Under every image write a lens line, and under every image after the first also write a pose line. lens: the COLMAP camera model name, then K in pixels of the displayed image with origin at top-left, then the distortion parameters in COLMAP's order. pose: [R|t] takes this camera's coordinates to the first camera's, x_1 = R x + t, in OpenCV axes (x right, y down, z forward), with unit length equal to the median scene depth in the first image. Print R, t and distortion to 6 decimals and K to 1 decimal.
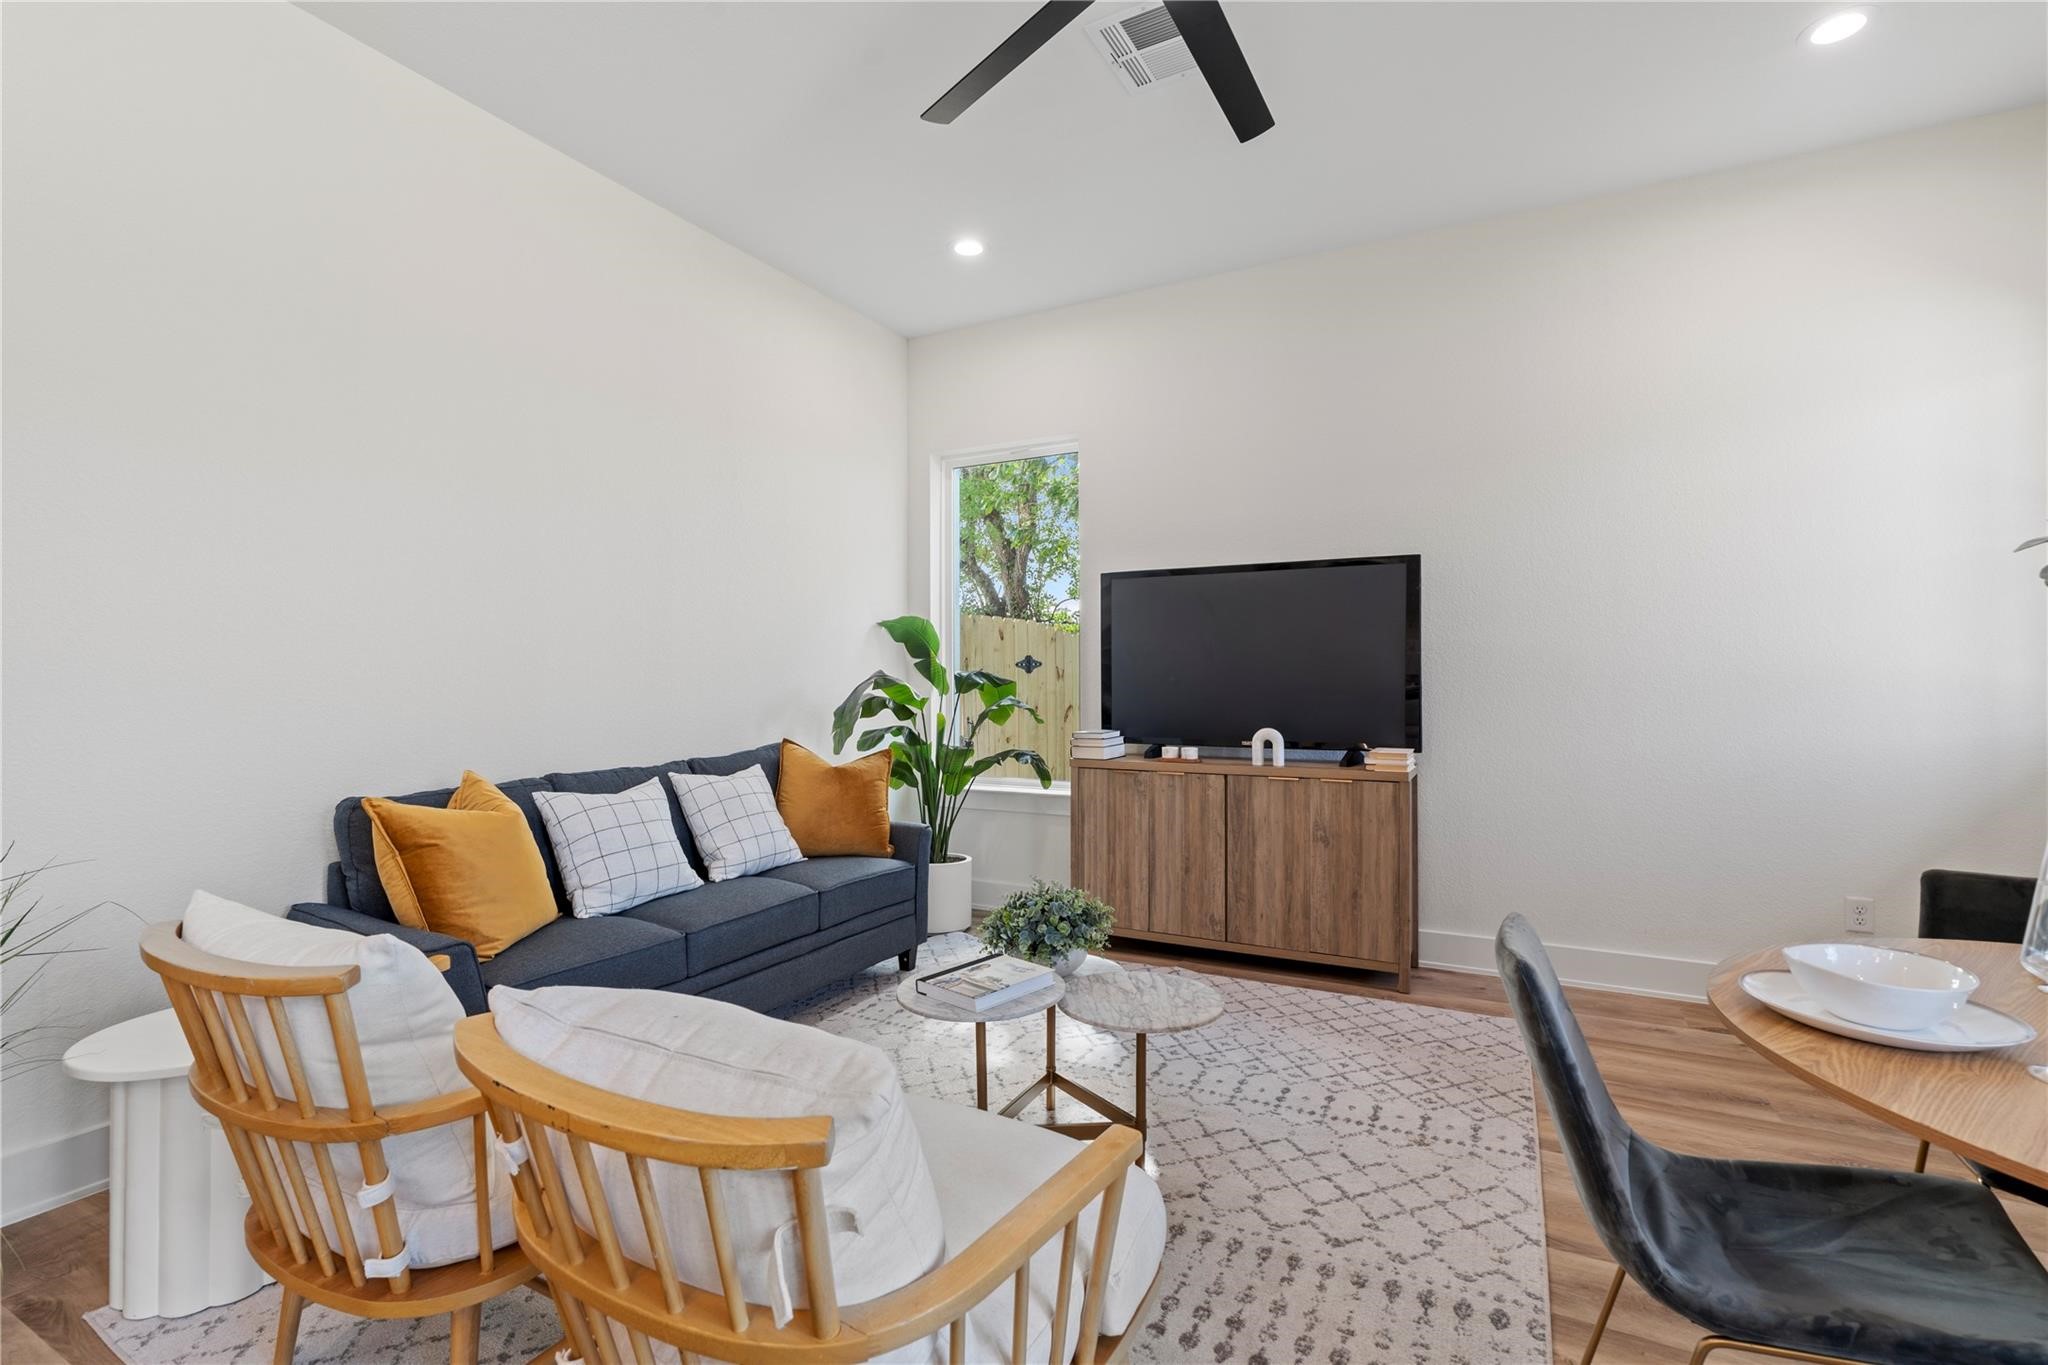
lens RADIAL K [[914.3, 0, 1031.7], [0, 914.3, 679.1], [0, 0, 1]] dist [-0.005457, 0.000659]
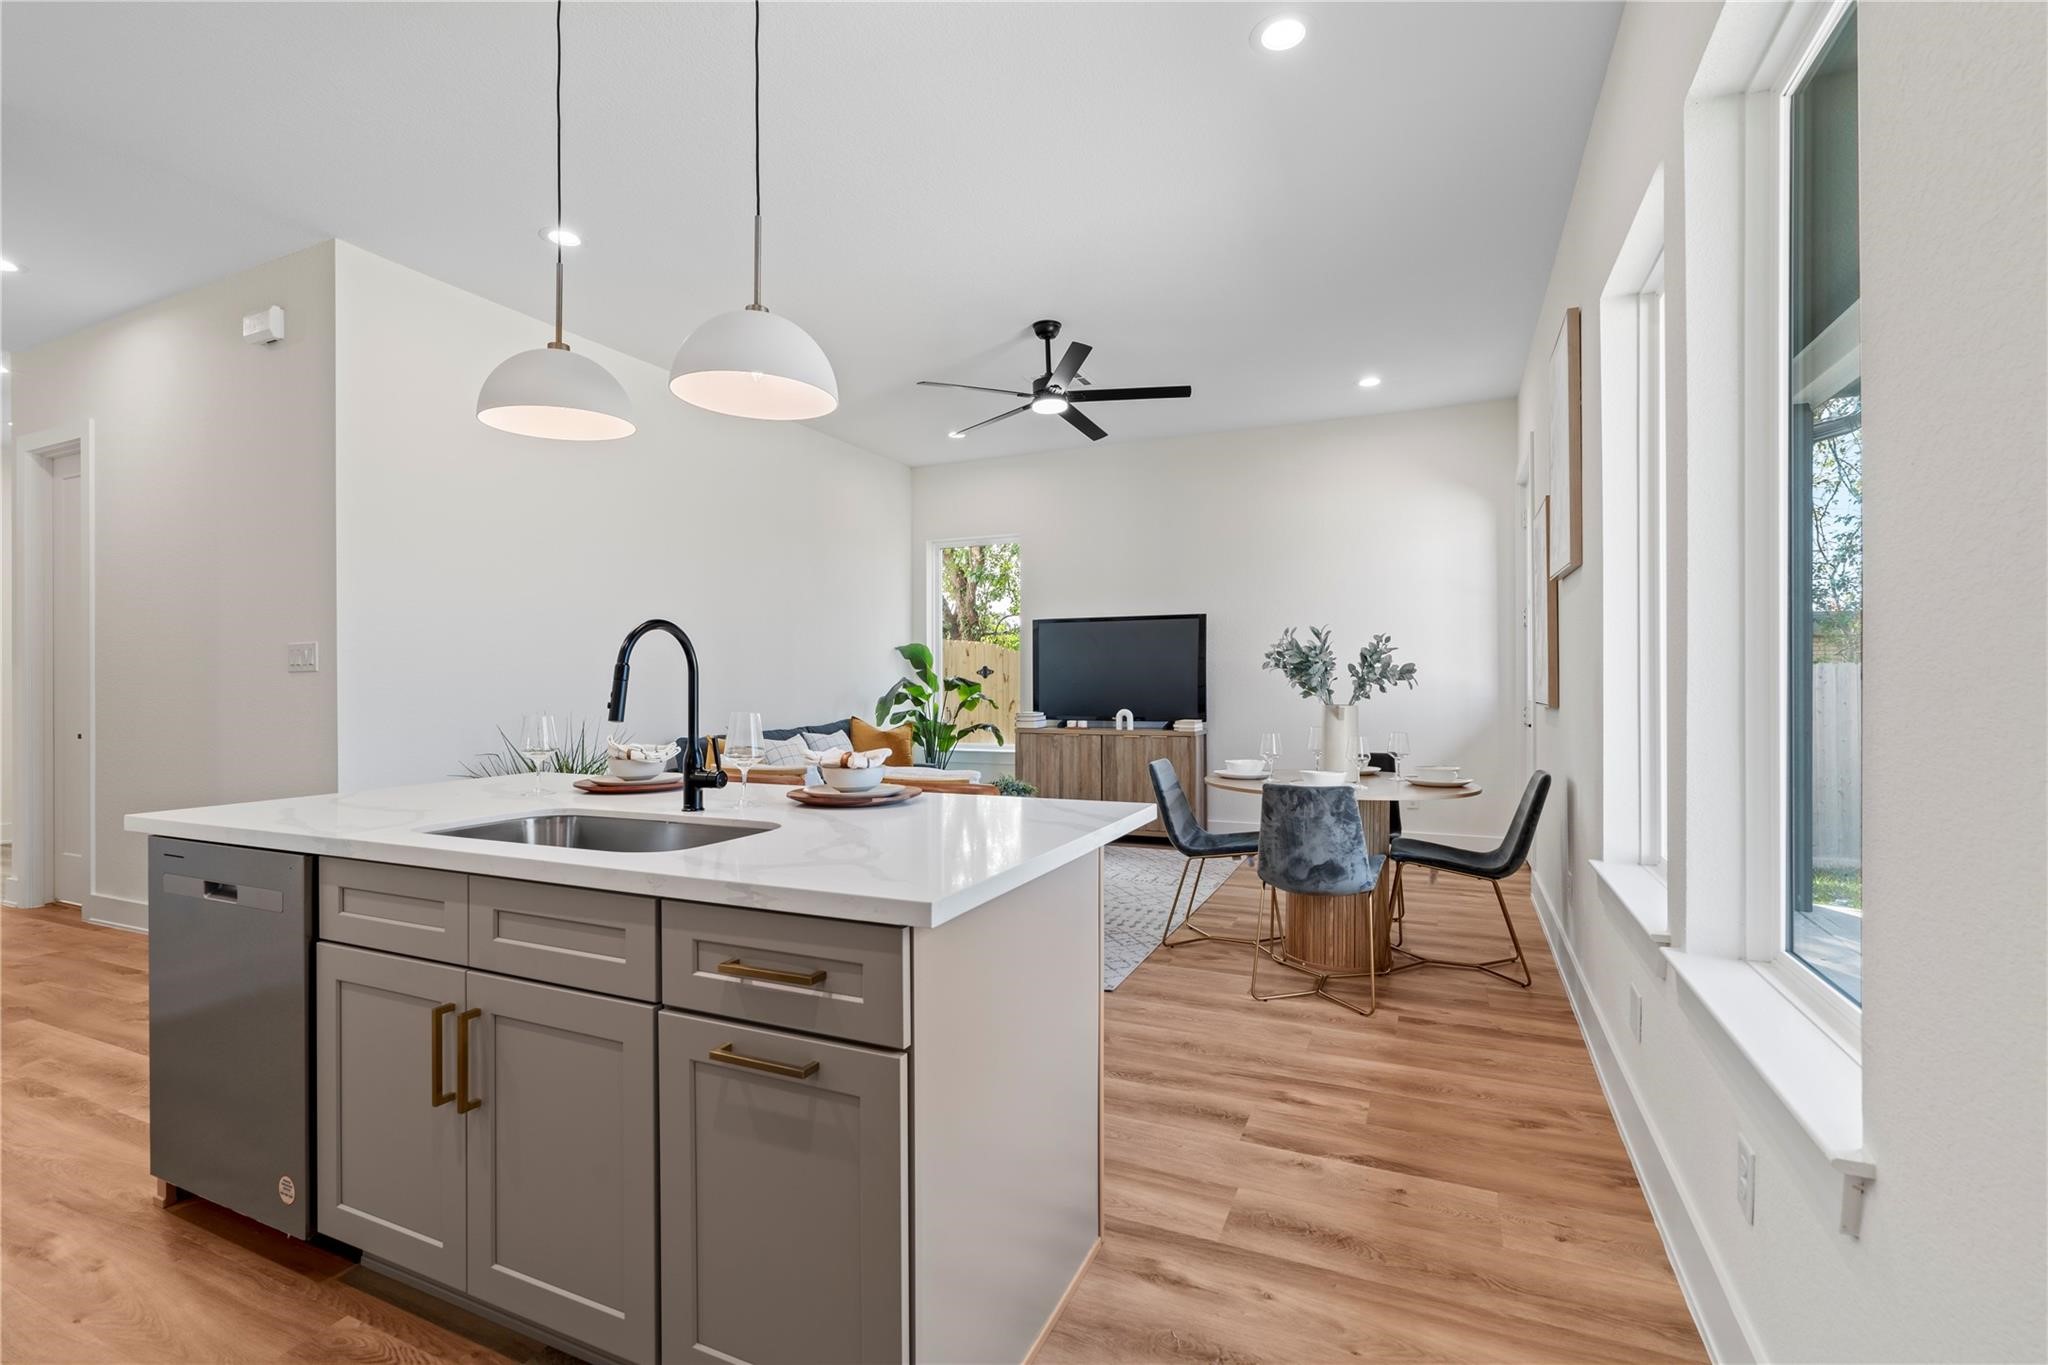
lens RADIAL K [[914.3, 0, 1031.7], [0, 914.3, 679.1], [0, 0, 1]] dist [-0.005457, 0.000659]
pose [[0.997714, -0.000825, 0.067567, -0.041677], [0.001002, 0.999996, -0.002588, -0.001398], [-0.067565, 0.002650, 0.997711, -0.703323]]
